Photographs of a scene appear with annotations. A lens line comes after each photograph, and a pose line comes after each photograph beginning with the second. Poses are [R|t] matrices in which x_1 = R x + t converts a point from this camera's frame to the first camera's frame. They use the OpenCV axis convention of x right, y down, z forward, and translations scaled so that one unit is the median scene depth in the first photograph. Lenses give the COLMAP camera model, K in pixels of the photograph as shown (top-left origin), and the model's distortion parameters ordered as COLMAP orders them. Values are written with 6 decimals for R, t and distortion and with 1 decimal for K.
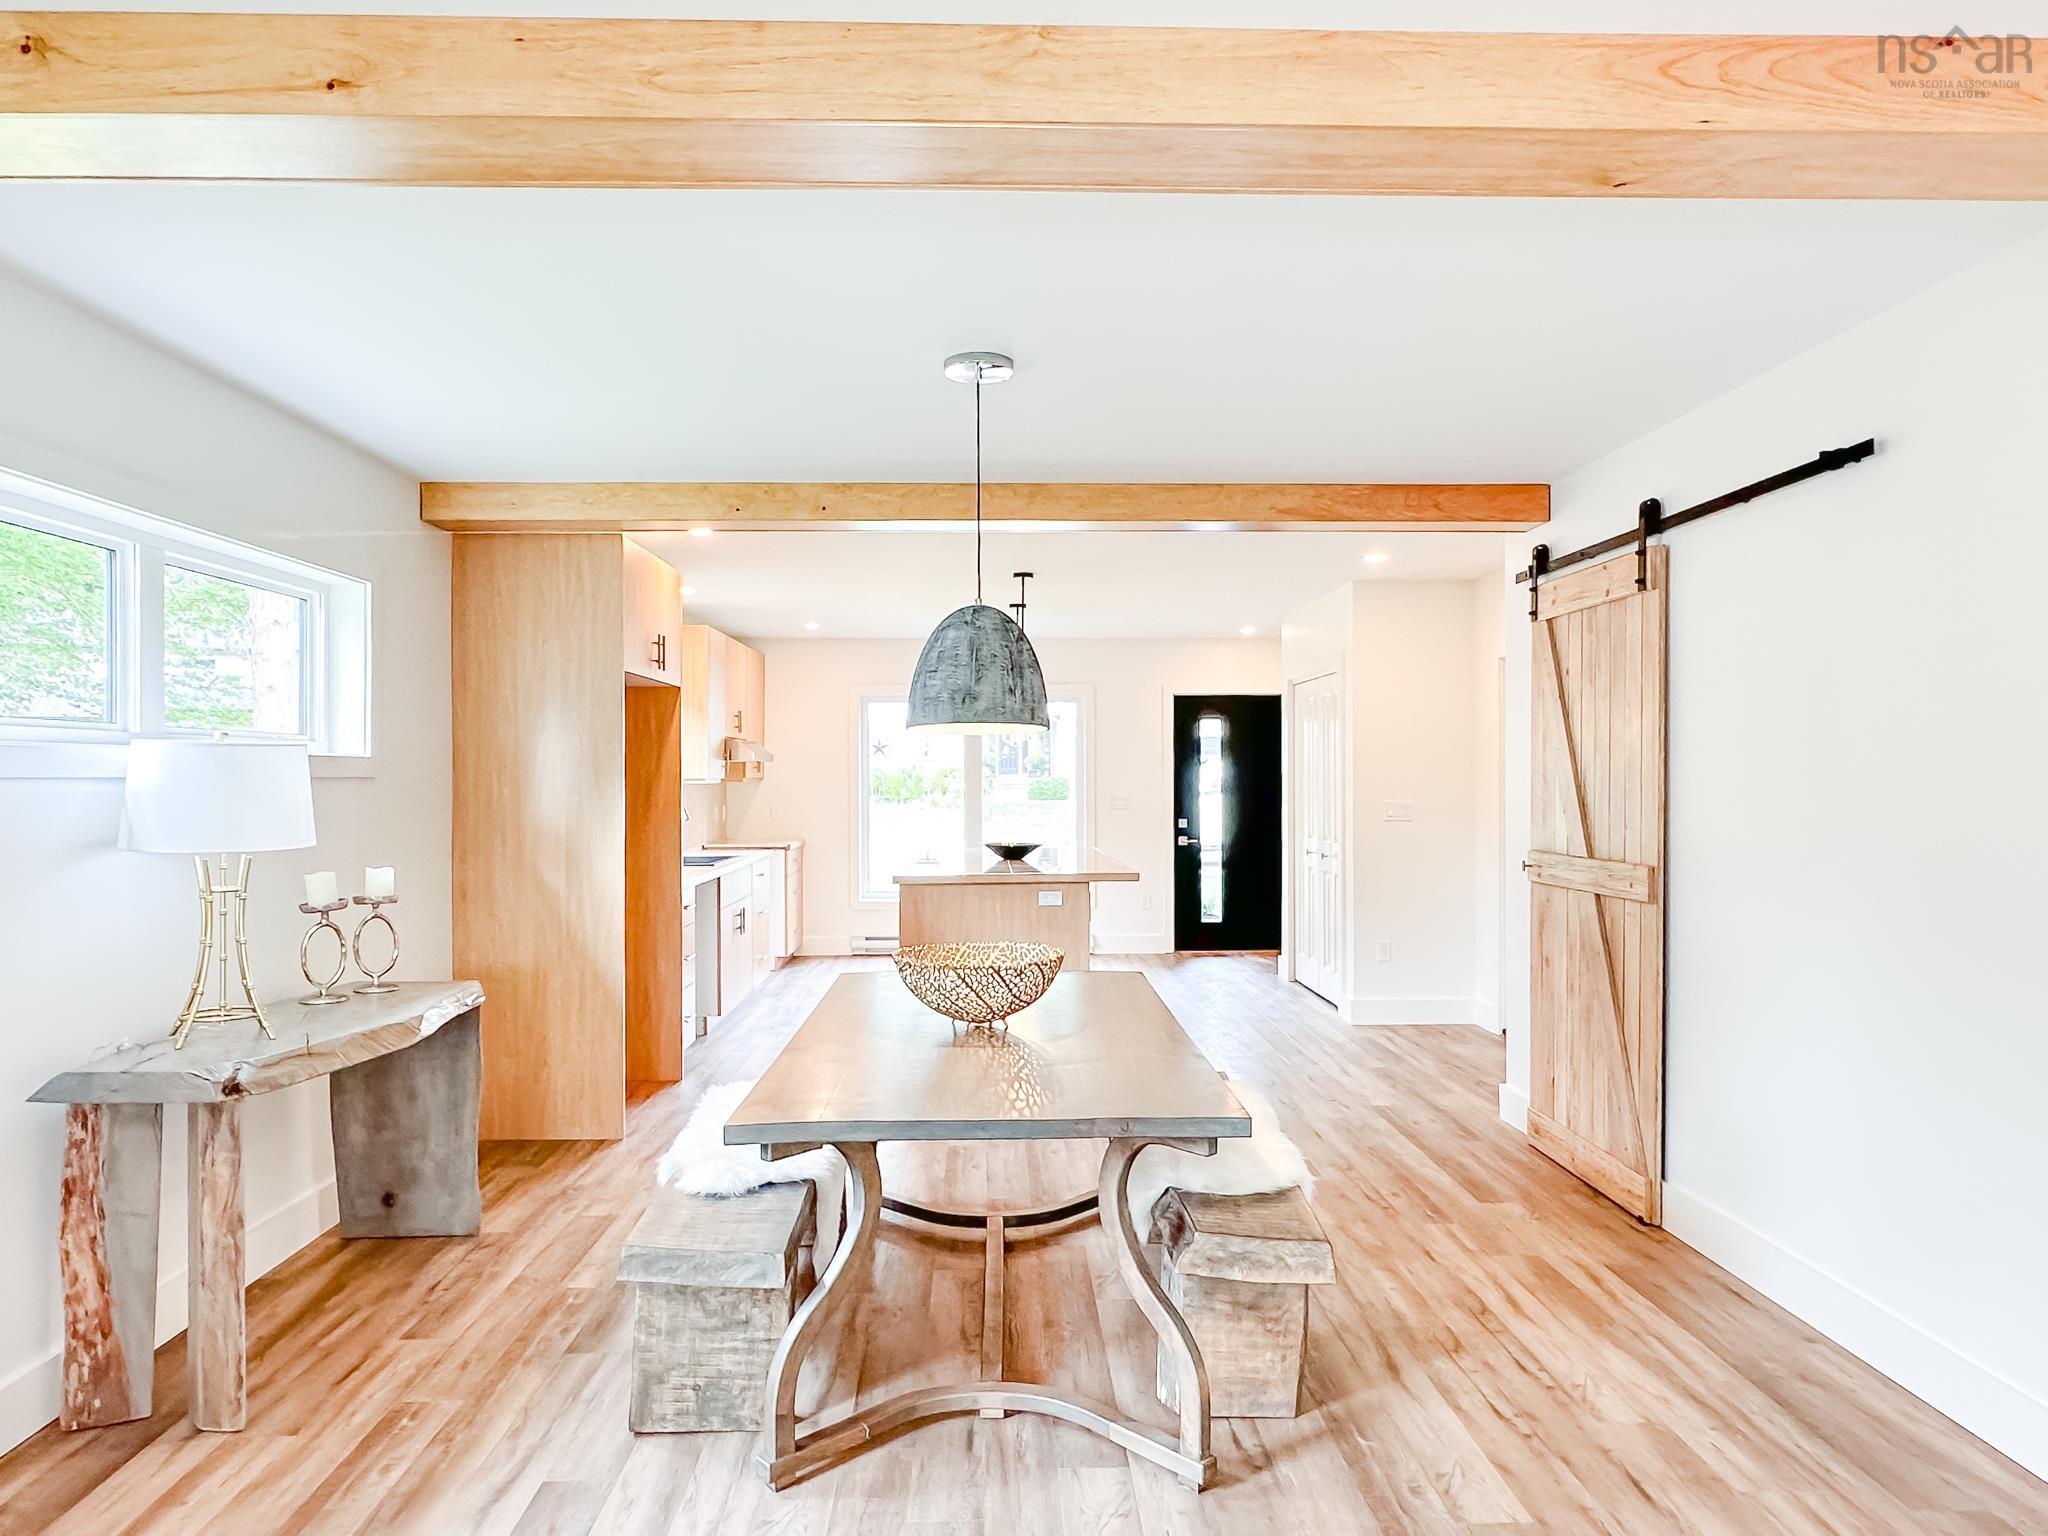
lens RADIAL K [[1285.9, 0, 1027.5], [0, 1285.9, 772.4], [0, 0, 1]] dist [-0.001472, 0.003259]
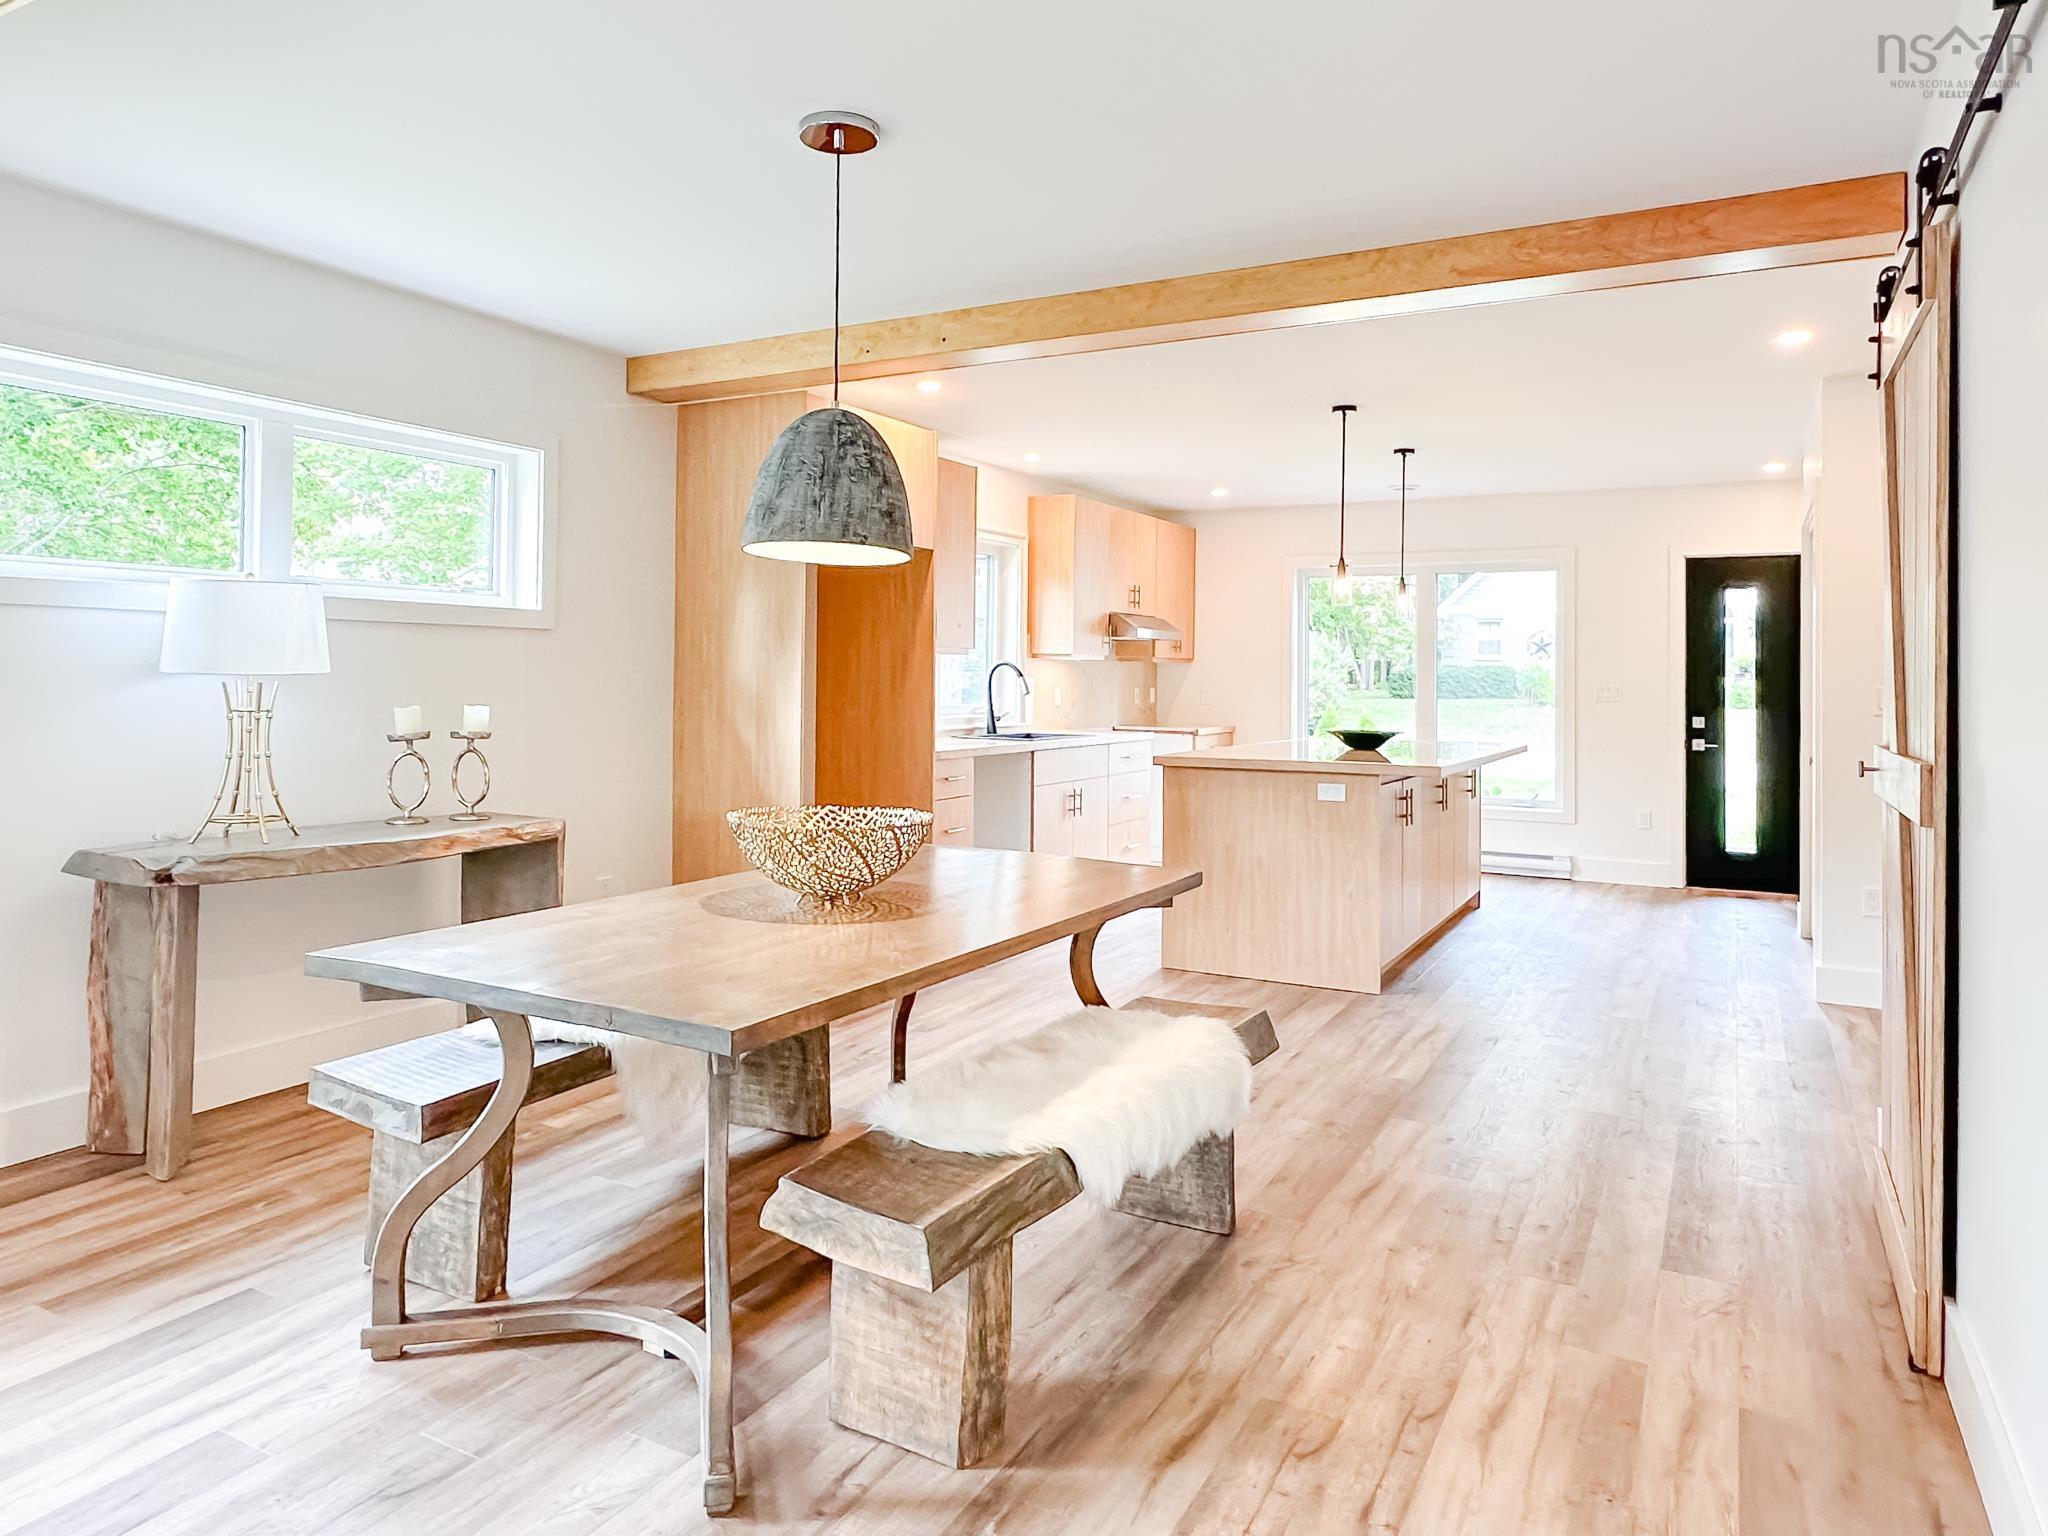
lens RADIAL K [[1323.3, 0, 1015.0], [0, 1323.3, 650.3], [0, 0, 1]] dist [0.000719, -0.002641]
pose [[0.860532, 0.004711, -0.509374, 0.479945], [-0.014421, 0.999782, -0.015116, 0.039330], [0.509191, 0.020354, 0.860413, 0.284912]]
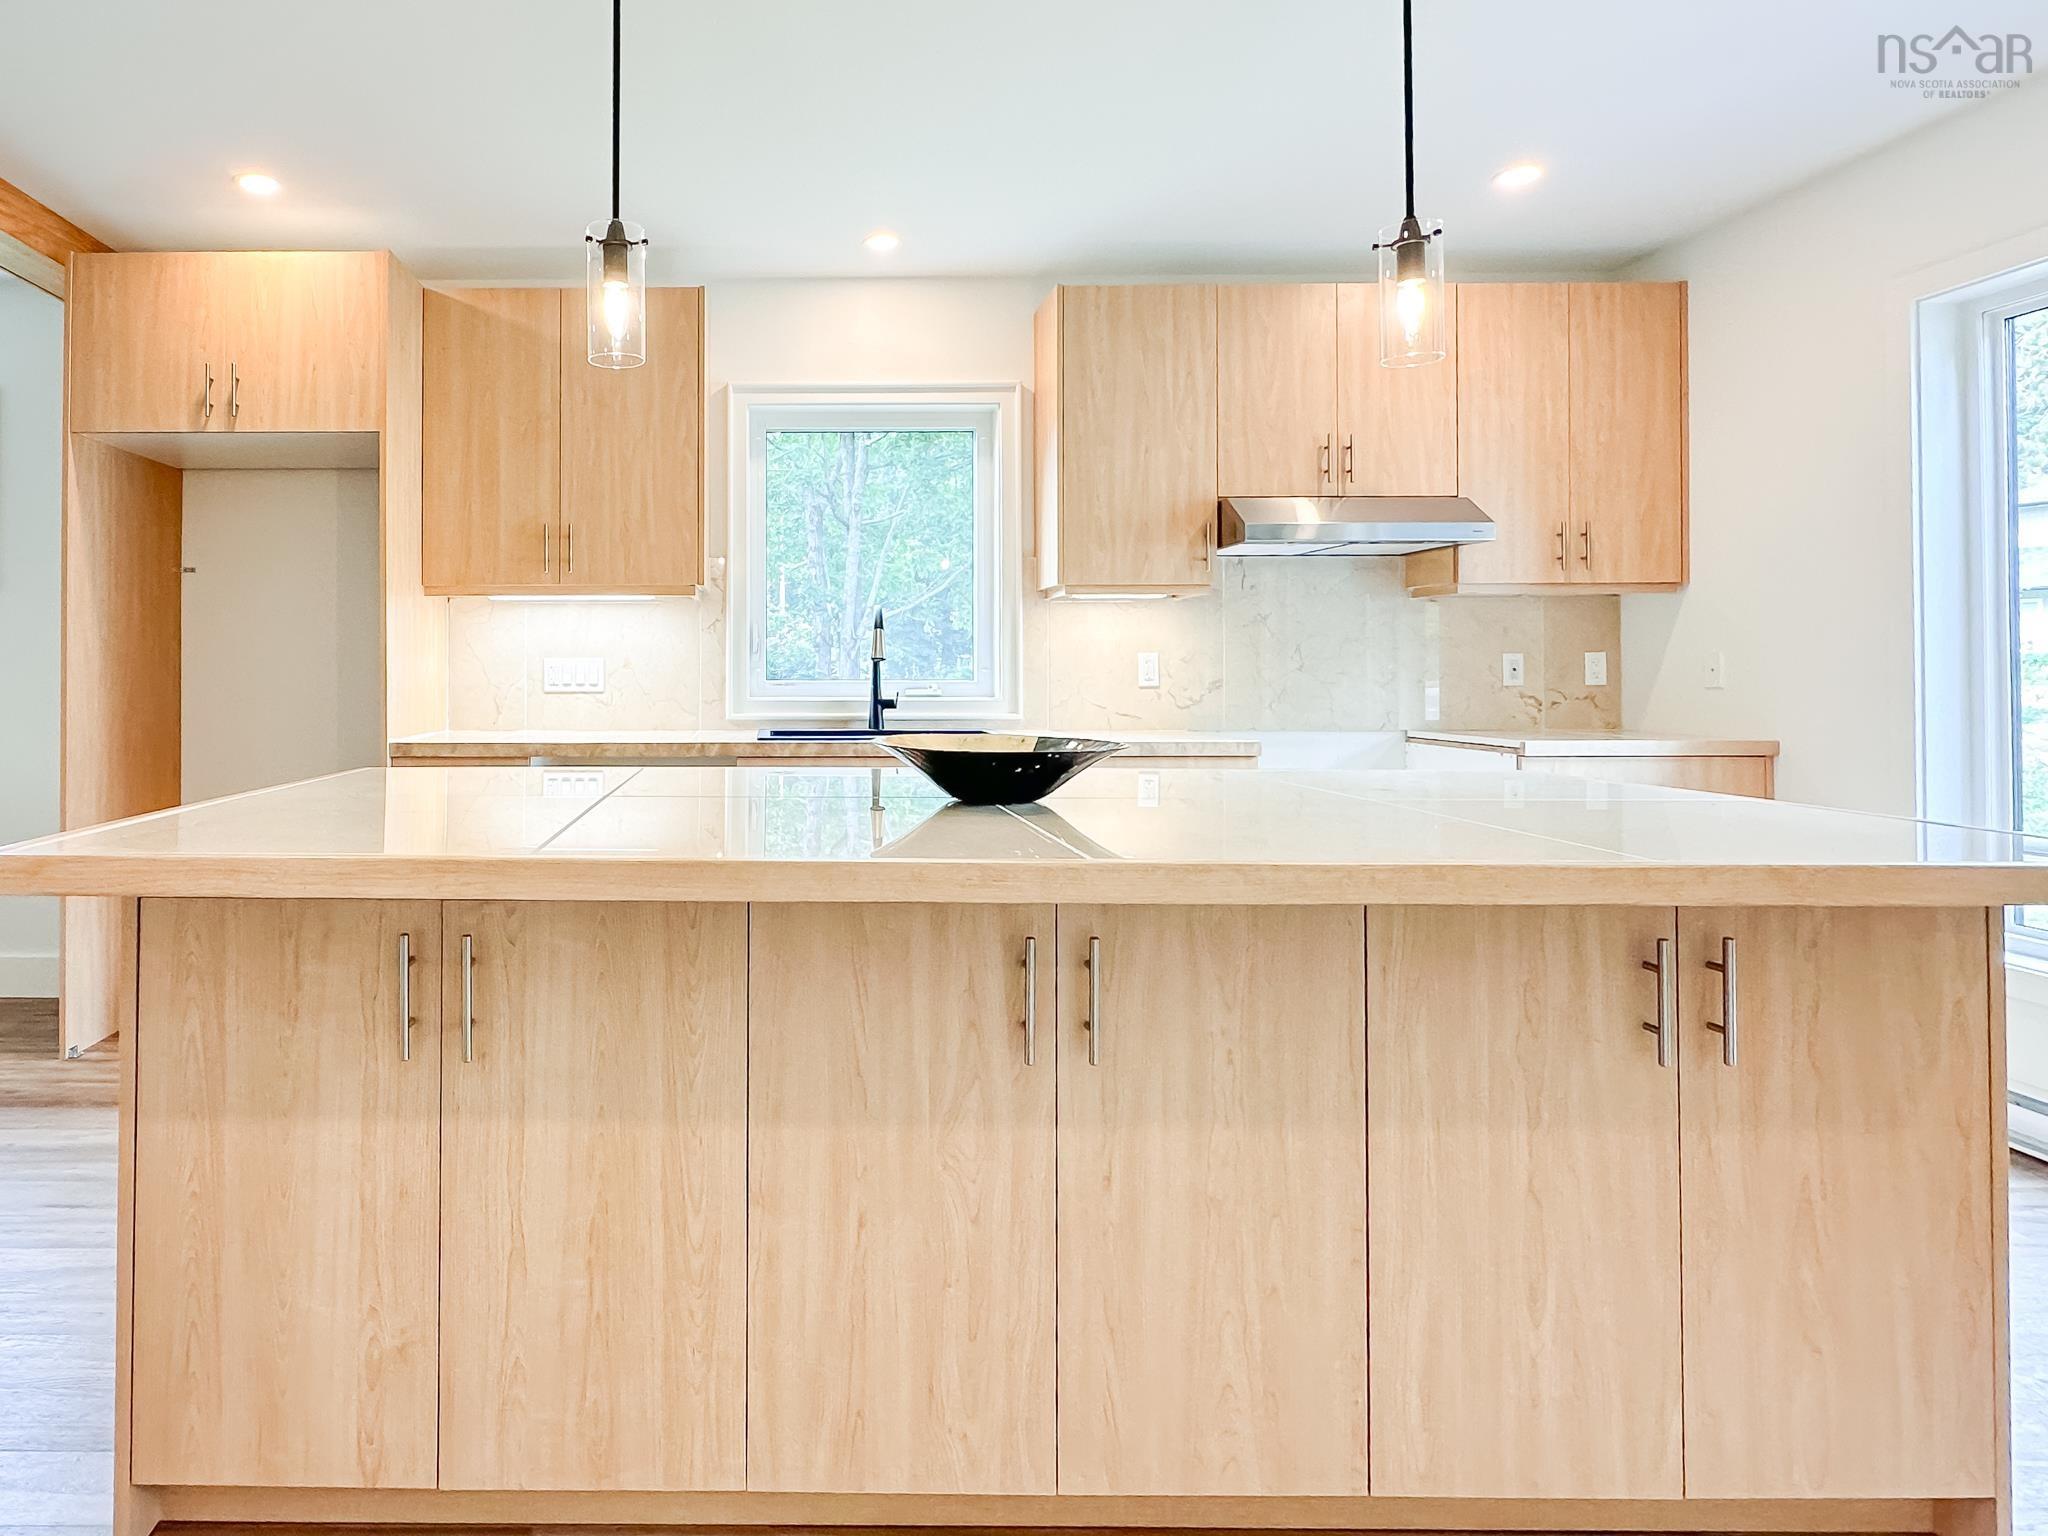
lens RADIAL K [[1166.4, 0, 729.7], [0, 1166.4, 646.1], [0, 0, 1]] dist [0.001466, -0.000699]
pose [[-0.043122, -0.015581, -0.998948, 0.481844], [0.003977, 0.999868, -0.015767, 0.079301], [0.999062, -0.004653, -0.043054, 1.964191]]
